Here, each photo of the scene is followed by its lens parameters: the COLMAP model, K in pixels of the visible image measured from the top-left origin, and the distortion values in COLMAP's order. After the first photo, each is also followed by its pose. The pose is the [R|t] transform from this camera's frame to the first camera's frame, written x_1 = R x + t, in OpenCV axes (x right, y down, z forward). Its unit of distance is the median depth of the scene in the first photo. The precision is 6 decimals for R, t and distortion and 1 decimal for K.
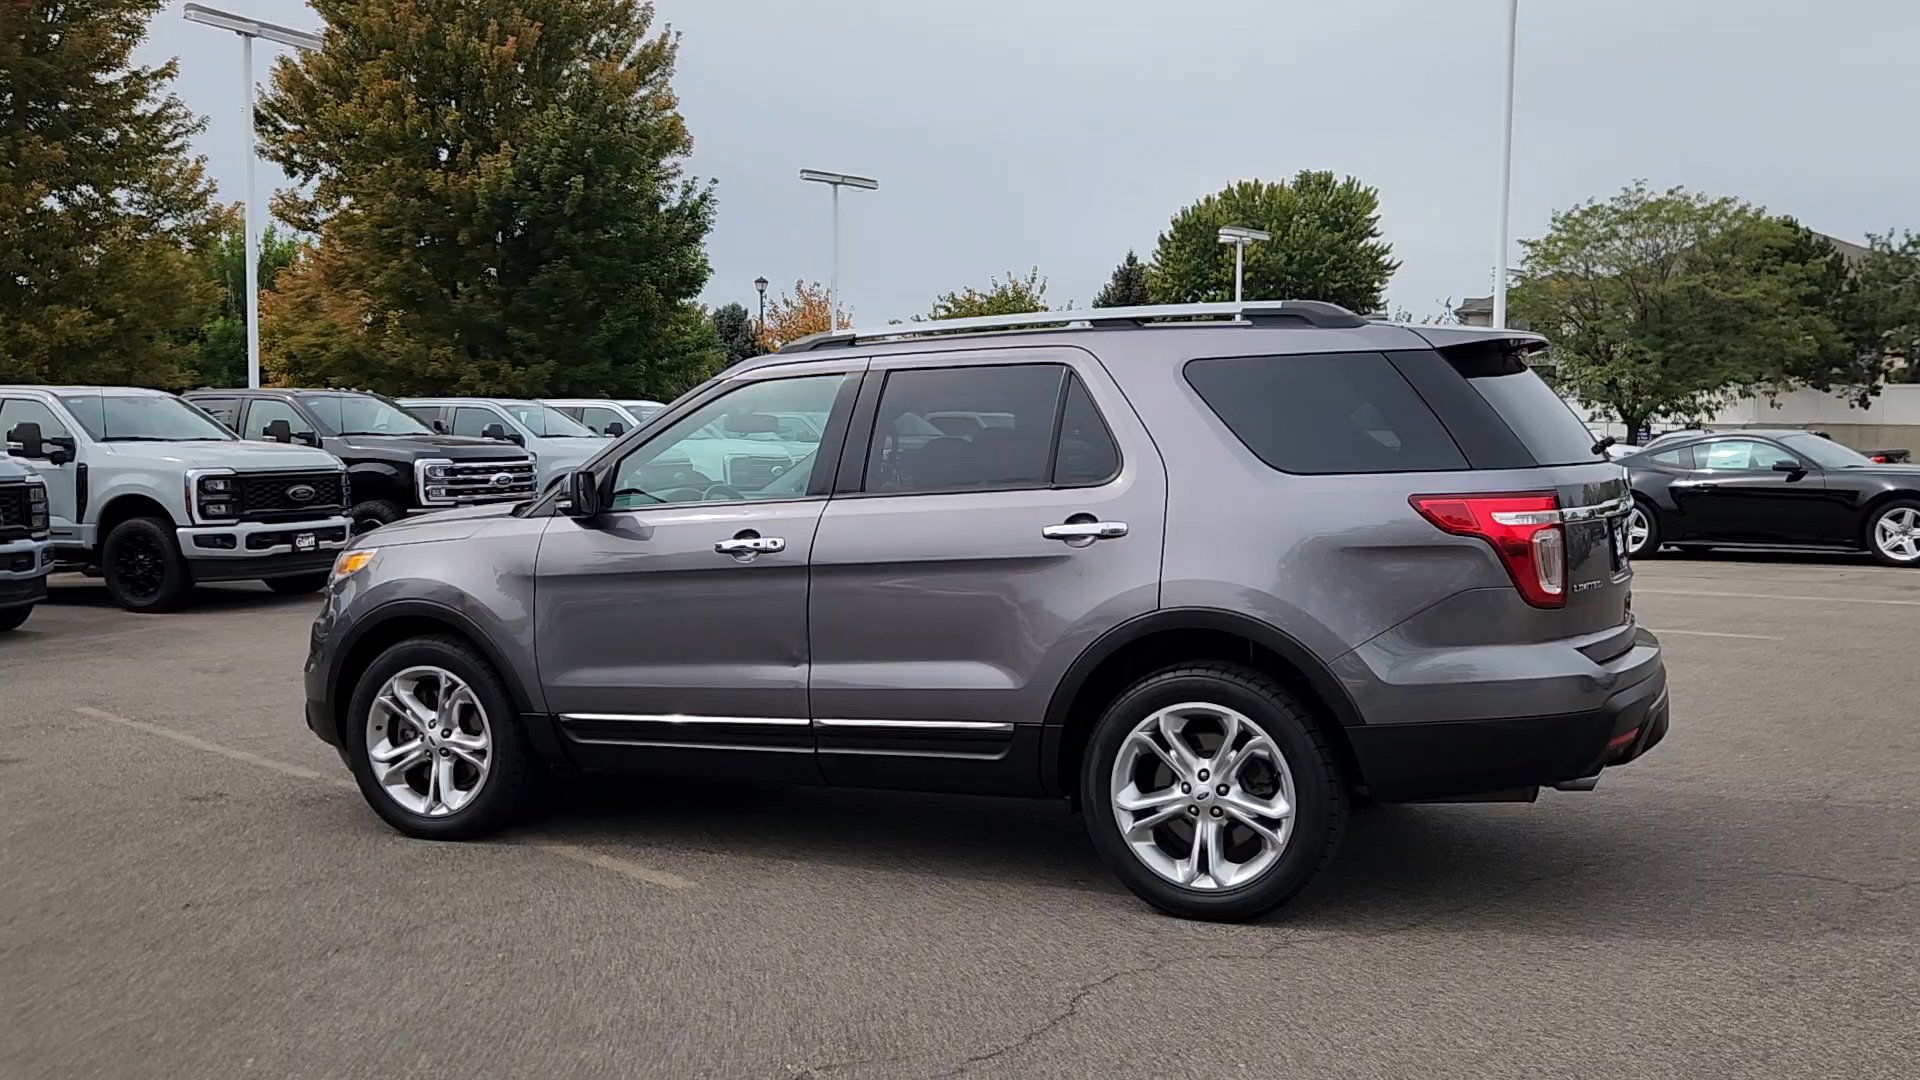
lens RADIAL K [[1711.9, 0, 947.0], [0, 1711.9, 536.8], [0, 0, 1]] dist [0.035149, -0.022622]
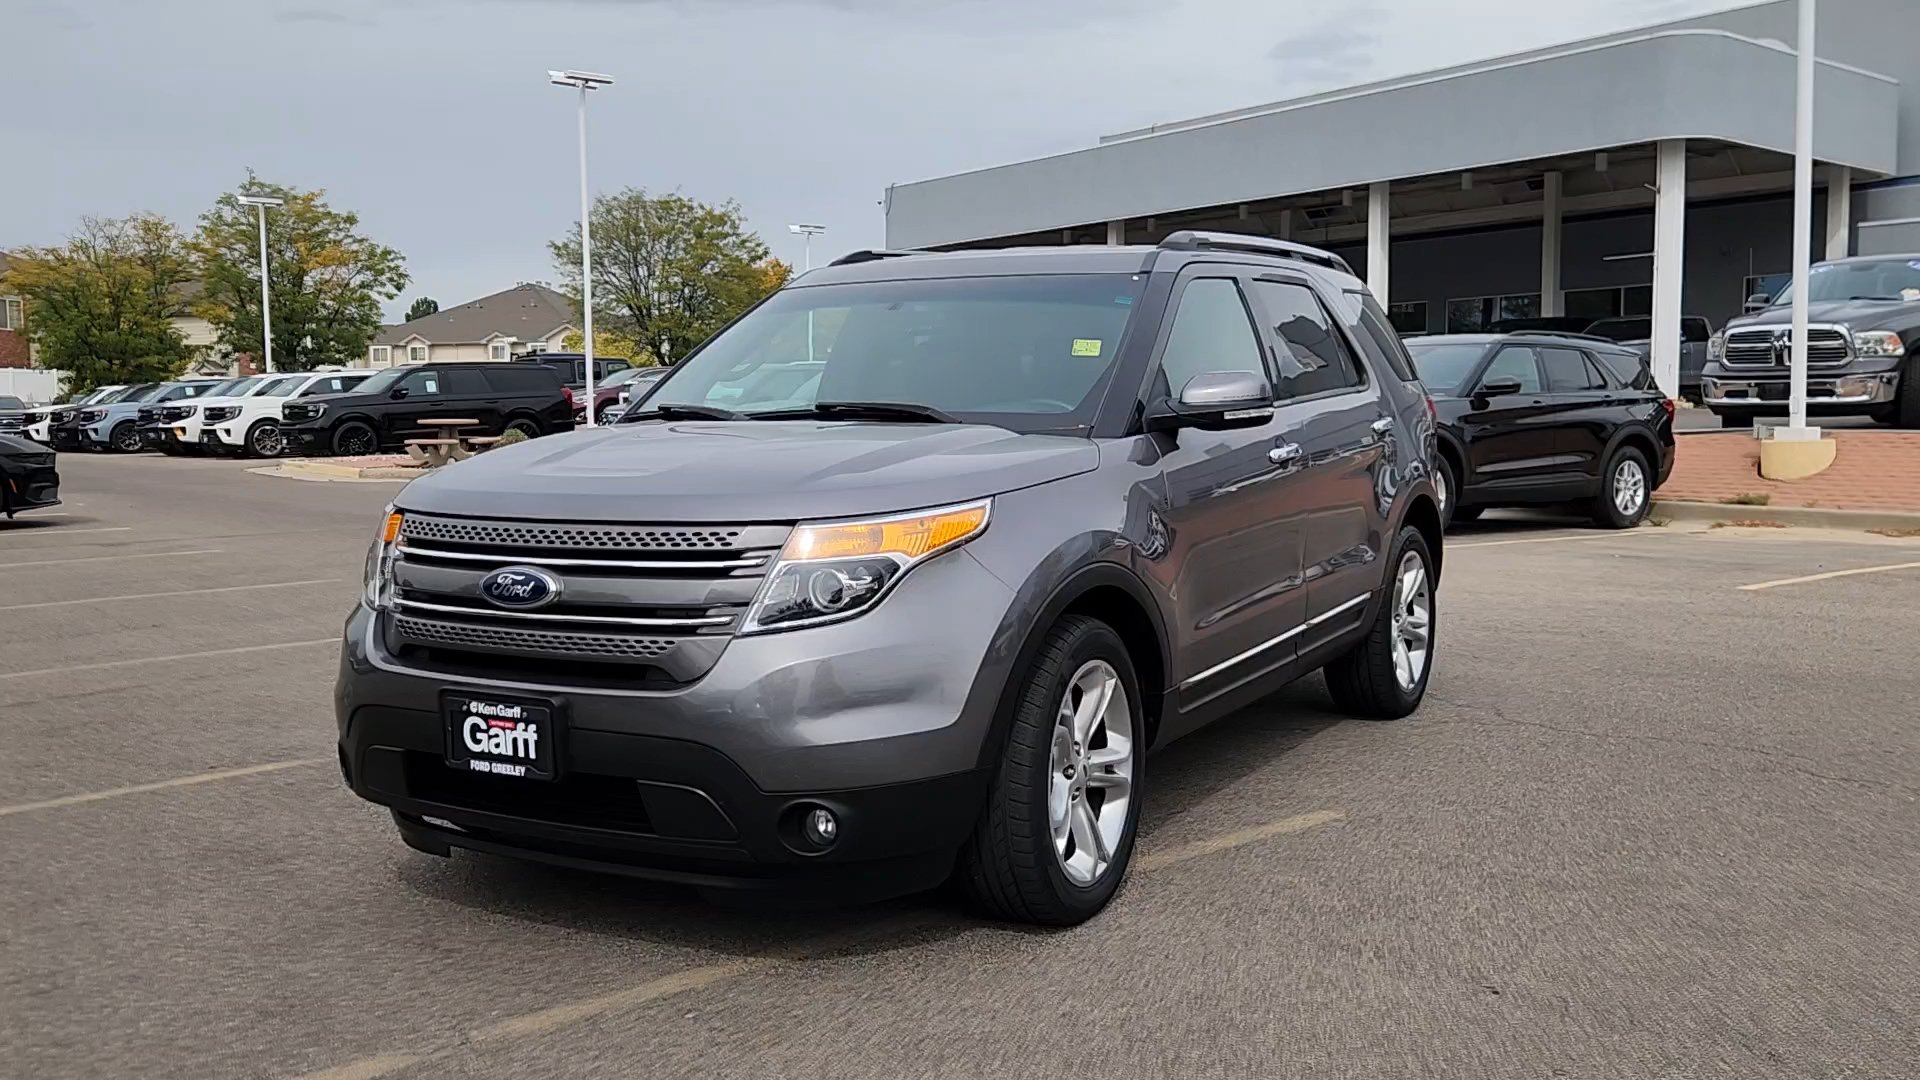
lens RADIAL K [[1711.9, 0, 951.6], [0, 1711.9, 547.0], [0, 0, 1]] dist [0.035149, -0.022622]
pose [[0.083483, -0.078157, 0.993440, -0.408089], [0.066346, 0.995144, 0.072716, -0.009359], [-0.994298, 0.059840, 0.088263, 0.415387]]
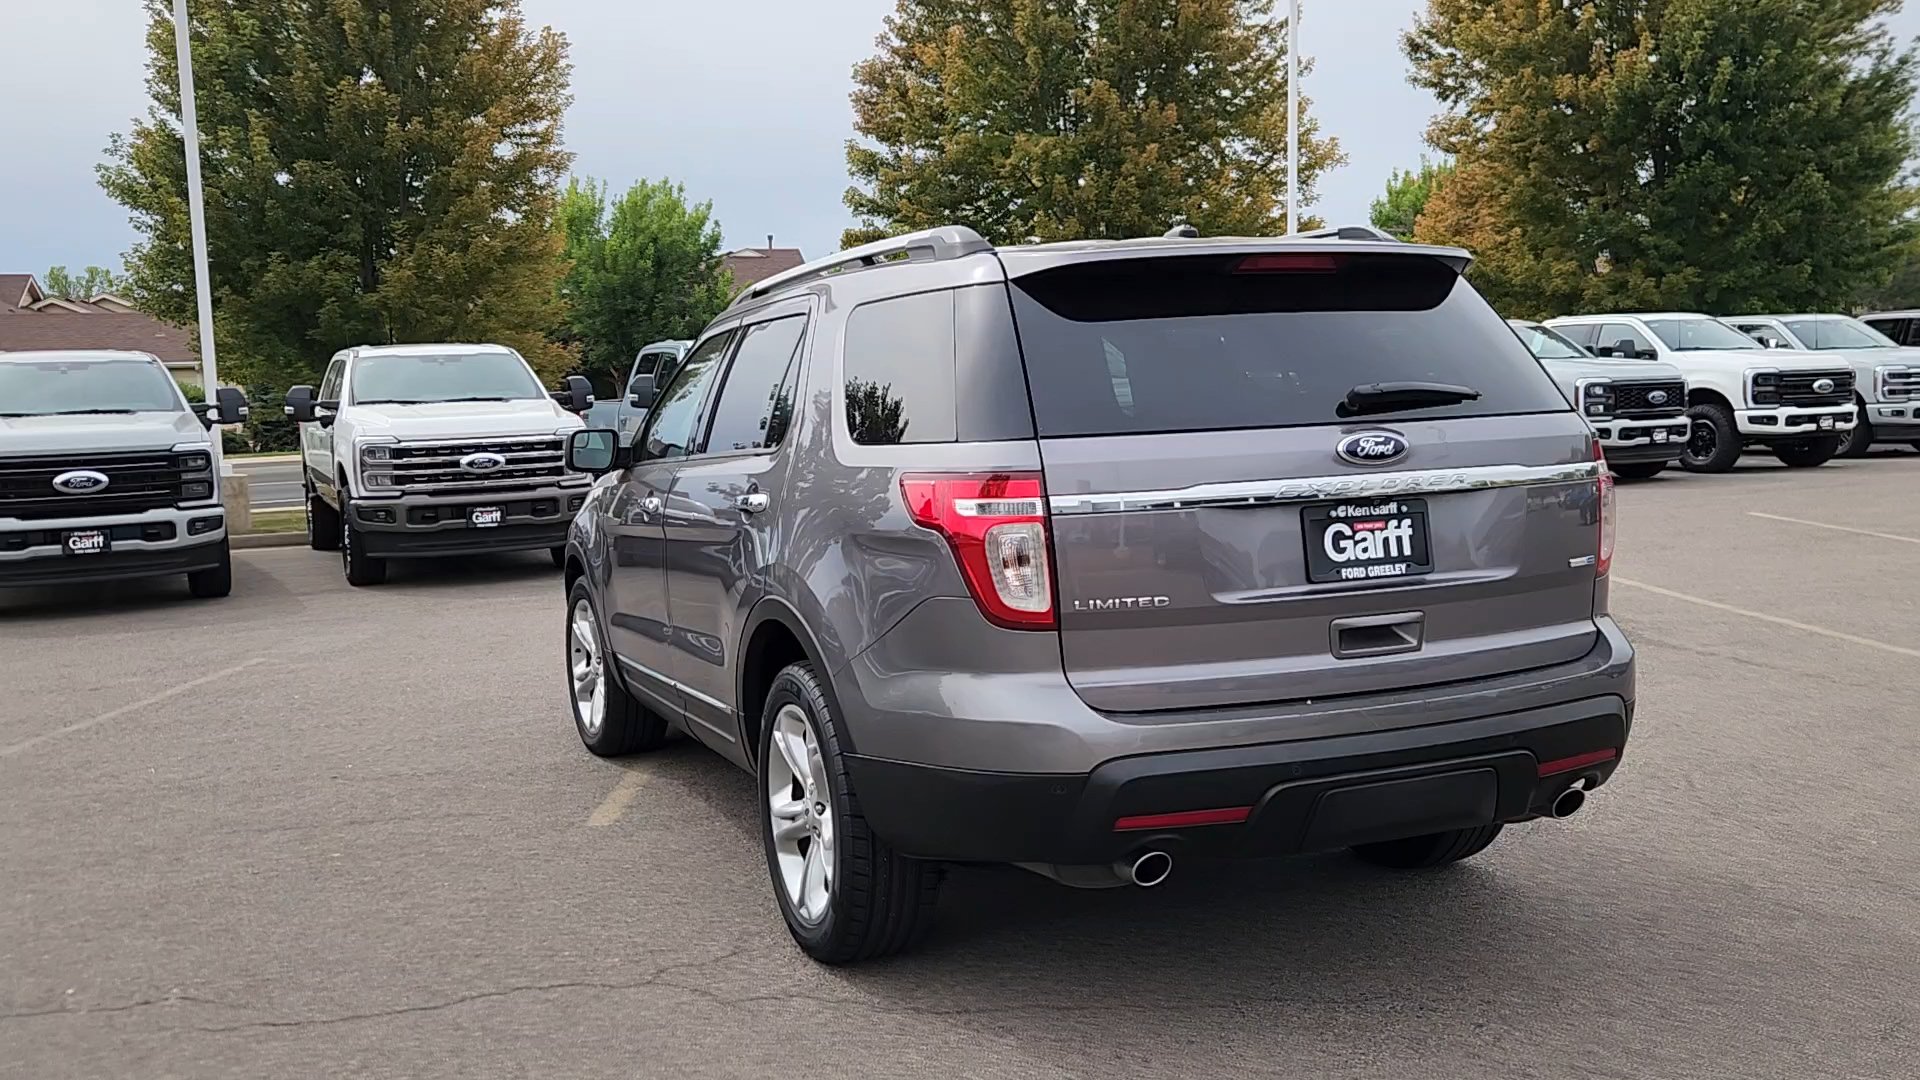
lens RADIAL K [[1711.9, 0, 949.3], [0, 1711.9, 540.8], [0, 0, 1]] dist [0.035149, -0.022622]
pose [[0.738743, 0.046088, -0.672410, 0.263566], [-0.011453, 0.998374, 0.055847, -0.012038], [0.673890, -0.033556, 0.738069, 0.138863]]
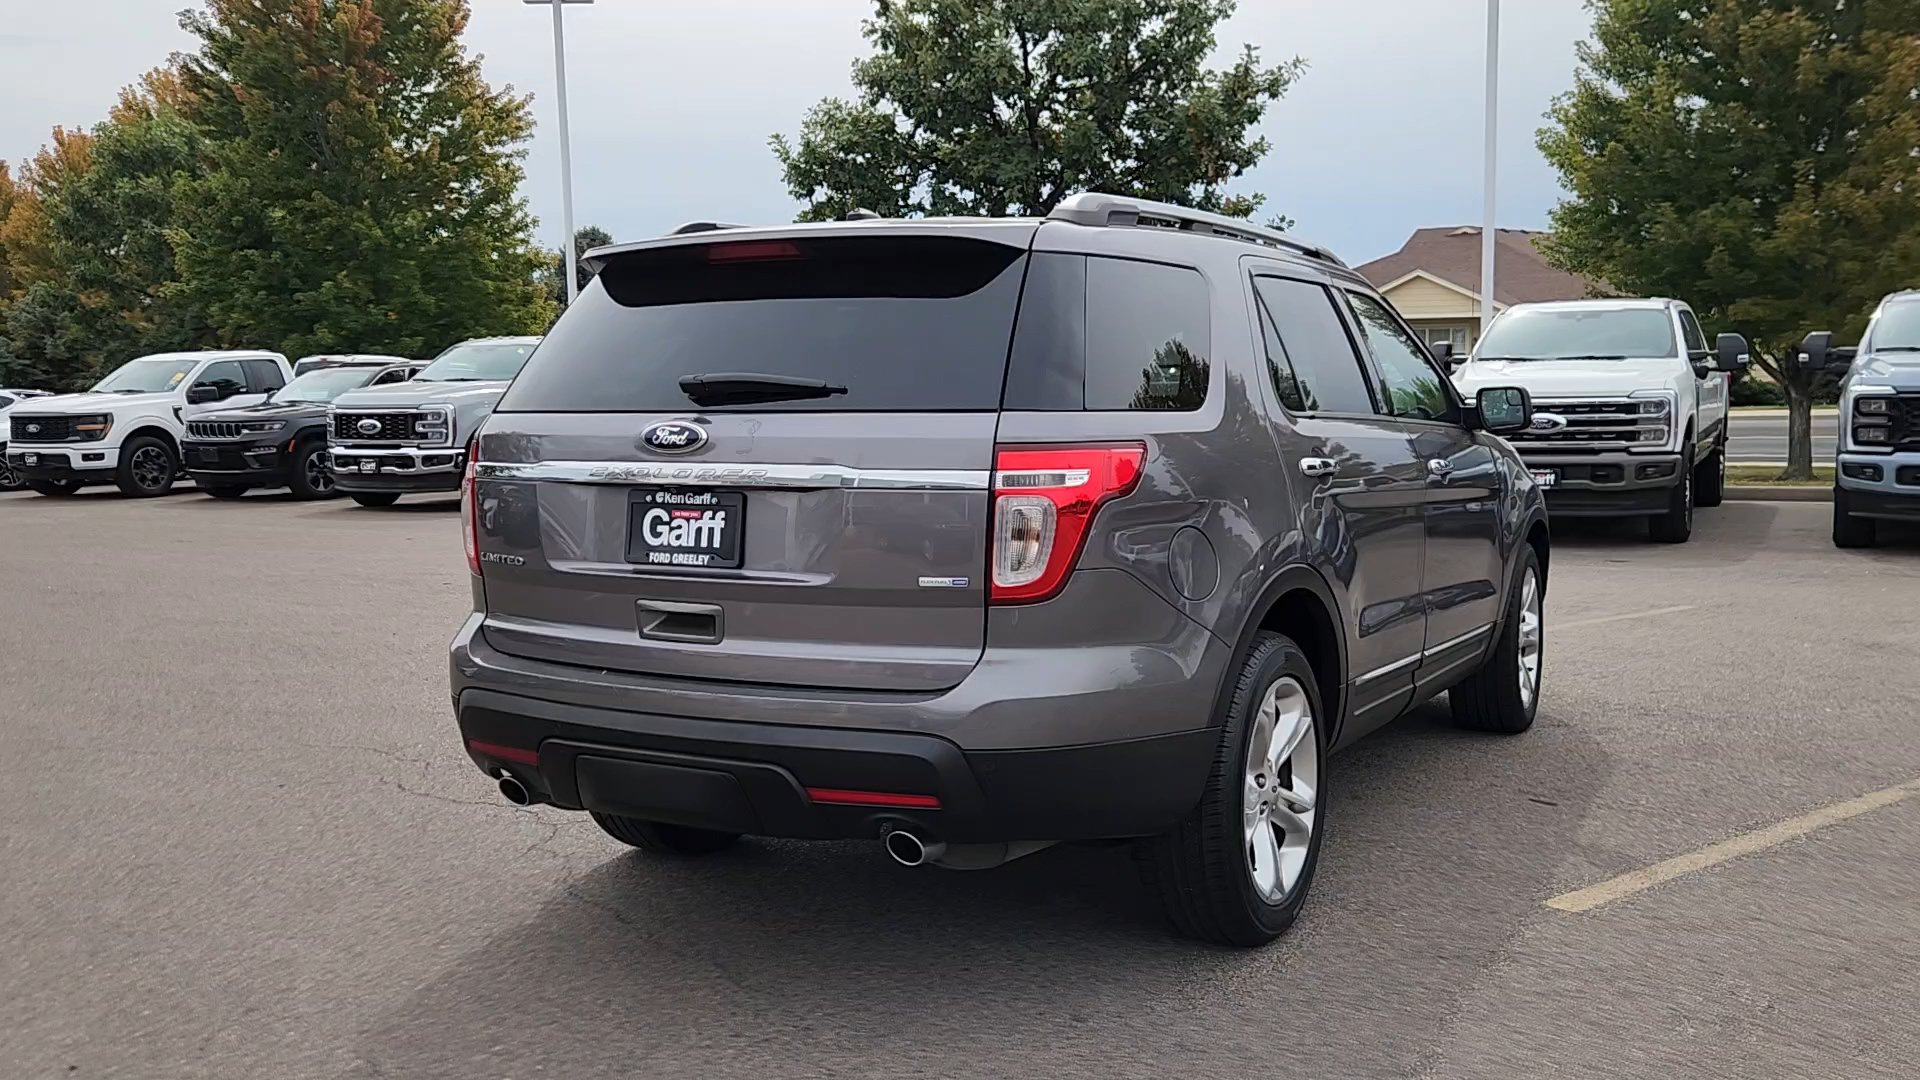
lens RADIAL K [[1711.9, 0, 946.7], [0, 1711.9, 546.1], [0, 0, 1]] dist [0.035149, -0.022622]
pose [[-0.079380, 0.111527, -0.990586, 0.387607], [-0.041909, 0.992470, 0.115098, -0.026871], [0.995963, 0.050651, -0.074108, 0.419199]]
